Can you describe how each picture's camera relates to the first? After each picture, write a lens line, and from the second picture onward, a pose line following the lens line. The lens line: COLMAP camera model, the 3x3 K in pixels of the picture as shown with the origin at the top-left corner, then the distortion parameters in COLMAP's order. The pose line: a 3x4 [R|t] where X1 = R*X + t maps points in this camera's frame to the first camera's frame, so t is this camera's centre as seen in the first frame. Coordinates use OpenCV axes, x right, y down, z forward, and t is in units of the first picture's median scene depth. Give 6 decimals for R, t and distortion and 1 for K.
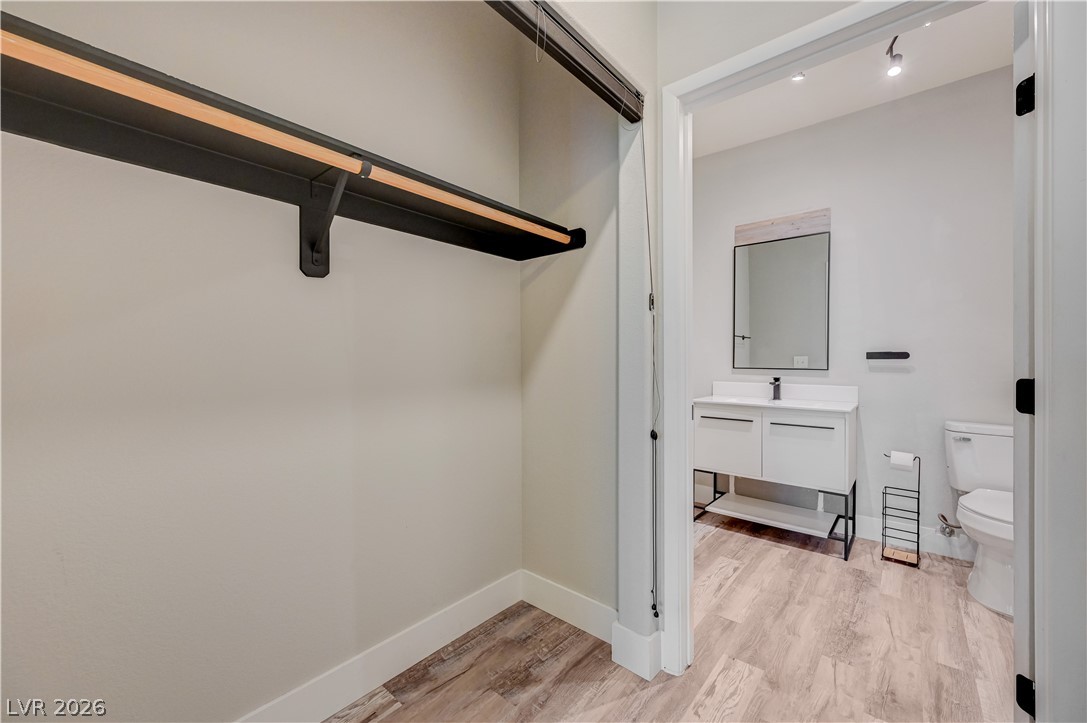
lens RADIAL K [[431.5, 0, 543.7], [0, 431.5, 360.7], [0, 0, 1]] dist [0.001179, 0.000597]
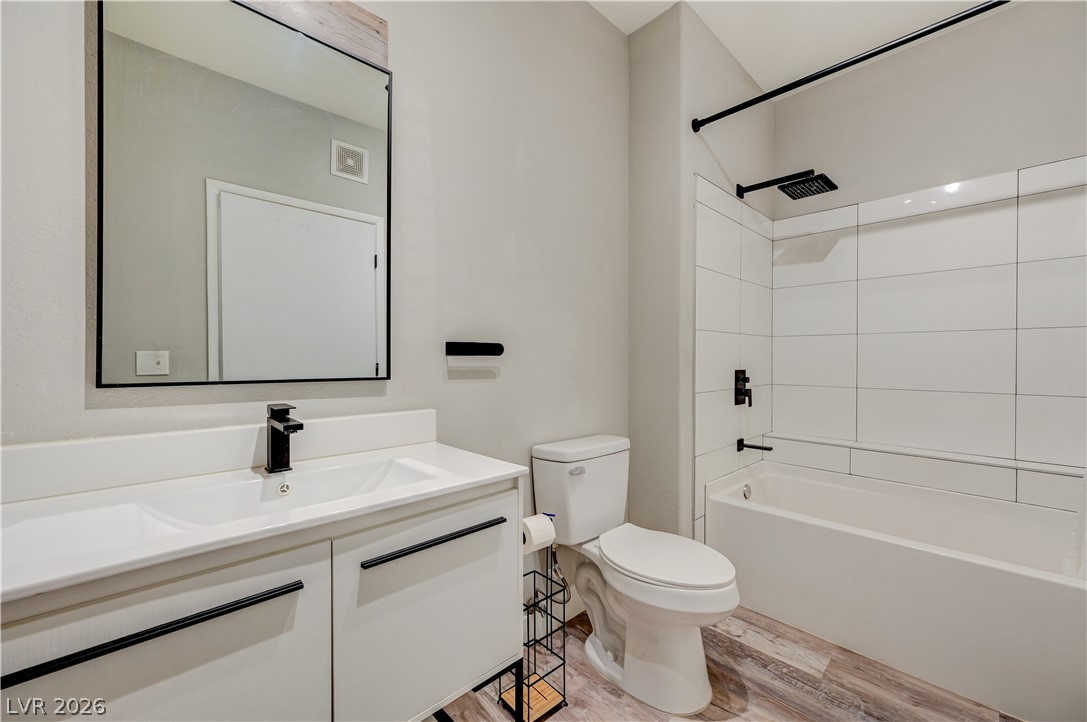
lens RADIAL K [[431.5, 0, 543.9], [0, 431.5, 358.7], [0, 0, 1]] dist [0.001179, 0.000597]
pose [[0.066437, -0.002145, 0.997788, 0.232415], [0.004256, 0.999989, 0.001867, -0.000157], [-0.997782, 0.004123, 0.066445, 0.849060]]
